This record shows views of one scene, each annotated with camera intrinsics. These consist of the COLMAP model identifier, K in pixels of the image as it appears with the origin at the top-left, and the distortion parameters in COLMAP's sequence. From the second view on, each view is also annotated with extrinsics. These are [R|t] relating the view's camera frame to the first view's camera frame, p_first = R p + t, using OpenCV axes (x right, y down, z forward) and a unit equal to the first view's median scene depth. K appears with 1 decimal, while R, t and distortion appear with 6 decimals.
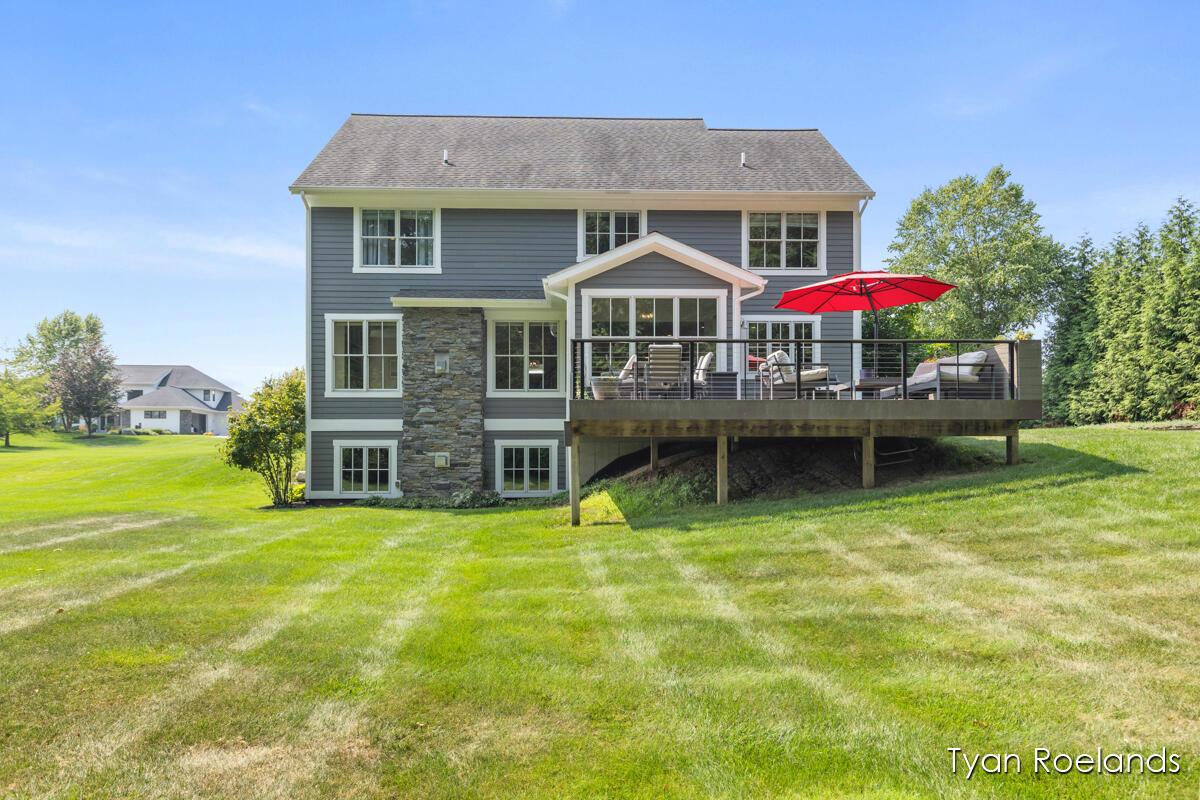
lens RADIAL K [[778.9, 0, 600.1], [0, 778.9, 428.9], [0, 0, 1]] dist [0.000955, -0.000055]
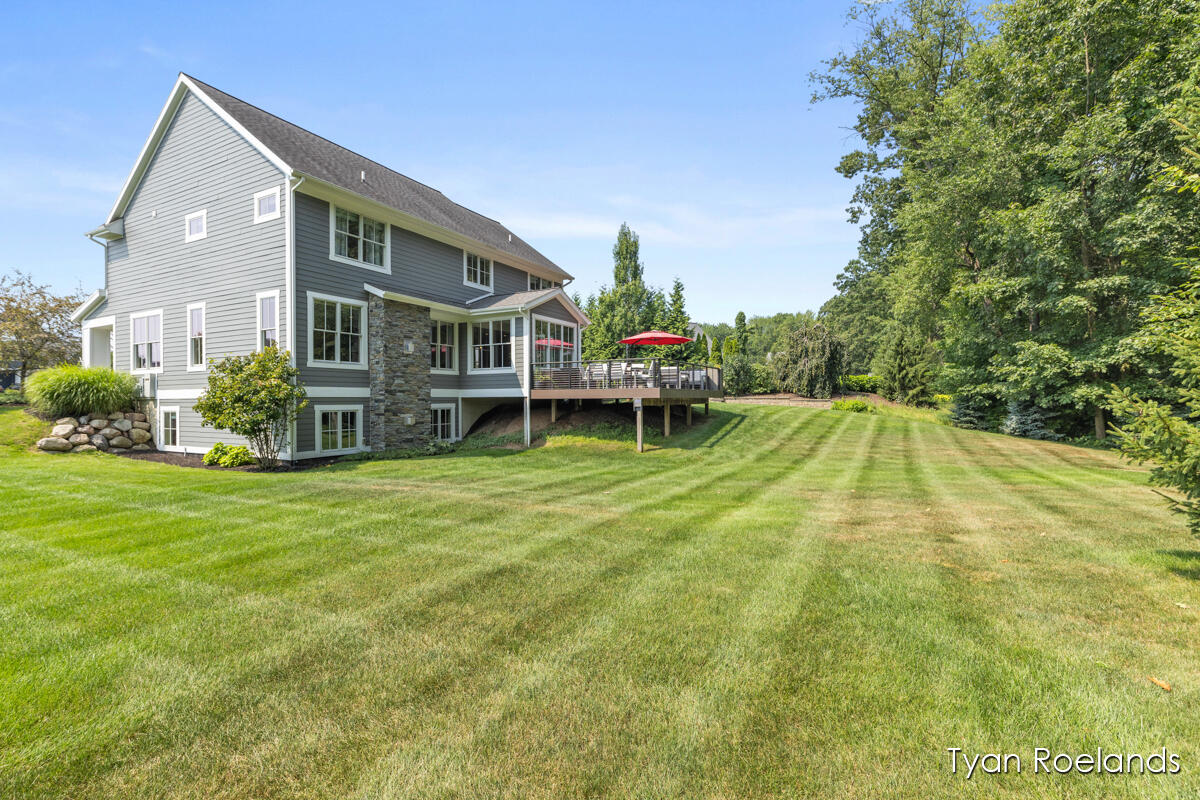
lens RADIAL K [[551.2, 0, 600.0], [0, 551.2, 400.0], [0, 0, 1]] dist [0.000071, 0.000002]
pose [[0.504724, 0.003081, 0.863275, -0.821399], [-0.007813, 0.999969, 0.000999, 0.002808], [-0.863245, -0.007249, 0.504733, 0.246527]]
